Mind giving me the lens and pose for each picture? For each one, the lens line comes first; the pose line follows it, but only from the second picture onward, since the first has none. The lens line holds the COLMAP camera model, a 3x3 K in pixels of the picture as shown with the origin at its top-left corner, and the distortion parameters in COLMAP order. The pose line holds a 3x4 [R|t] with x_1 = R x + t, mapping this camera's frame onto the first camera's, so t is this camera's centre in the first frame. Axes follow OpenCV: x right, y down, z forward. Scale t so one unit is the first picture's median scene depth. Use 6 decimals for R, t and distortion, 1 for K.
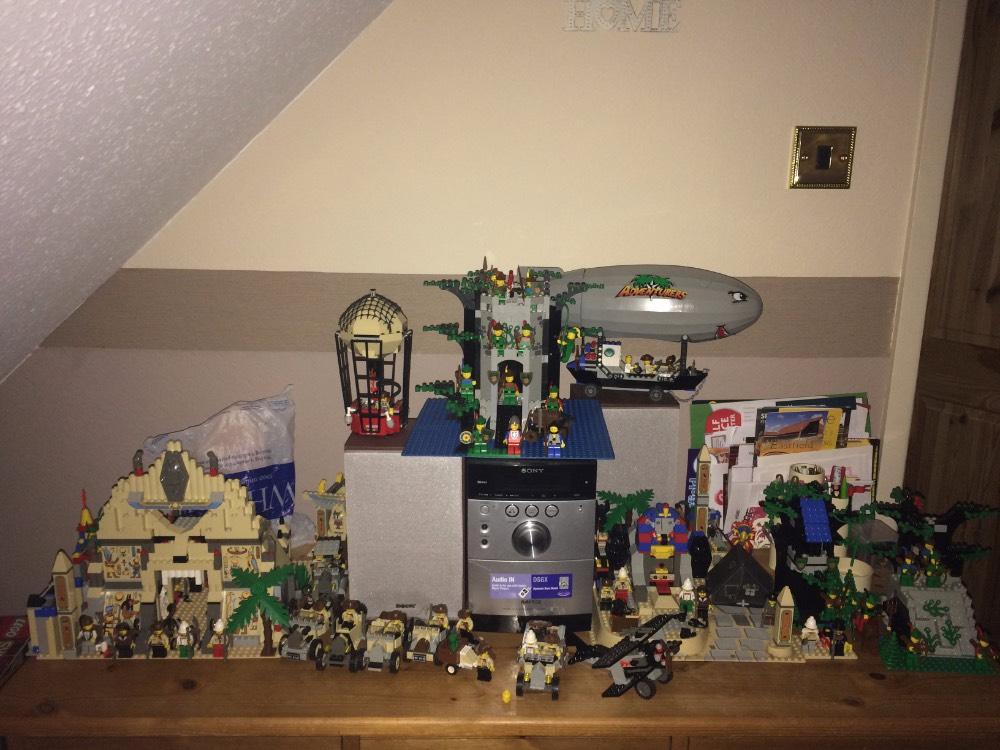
lens RADIAL K [[852.5, 0, 500.0], [0, 852.5, 375.0], [0, 0, 1]] dist [0.080893, -0.130420]
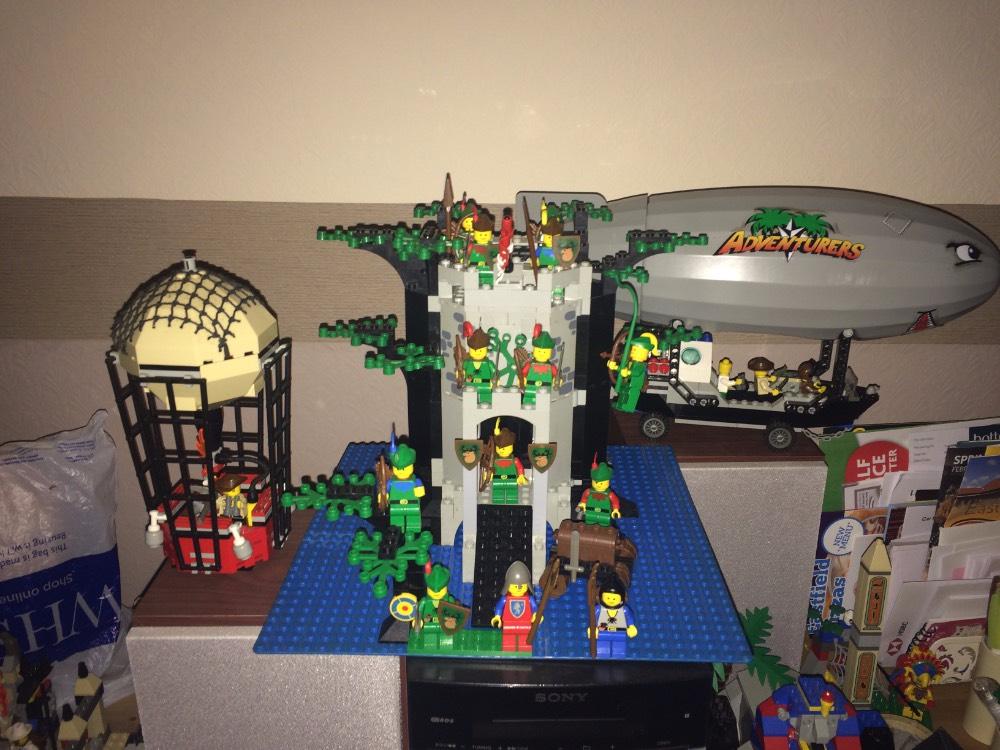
lens RADIAL K [[852.5, 0, 500.0], [0, 852.5, 375.0], [0, 0, 1]] dist [0.080893, -0.130420]
pose [[0.999890, -0.007038, 0.013040, 0.003085], [0.005579, 0.994053, 0.108753, -0.081034], [-0.013728, -0.108668, 0.993983, 0.526856]]
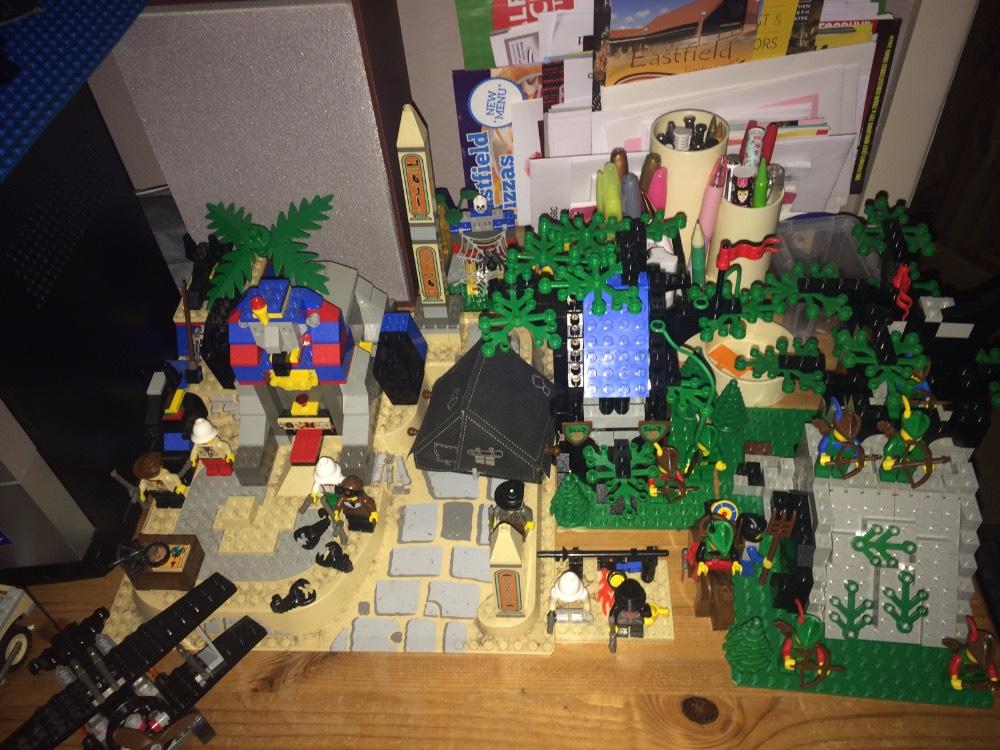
lens RADIAL K [[852.5, 0, 500.0], [0, 852.5, 375.0], [0, 0, 1]] dist [0.080893, -0.130420]
pose [[0.996041, -0.013473, -0.087870, 0.335629], [0.059687, 0.833870, 0.548724, -0.031449], [0.065879, -0.551796, 0.831373, 0.644415]]
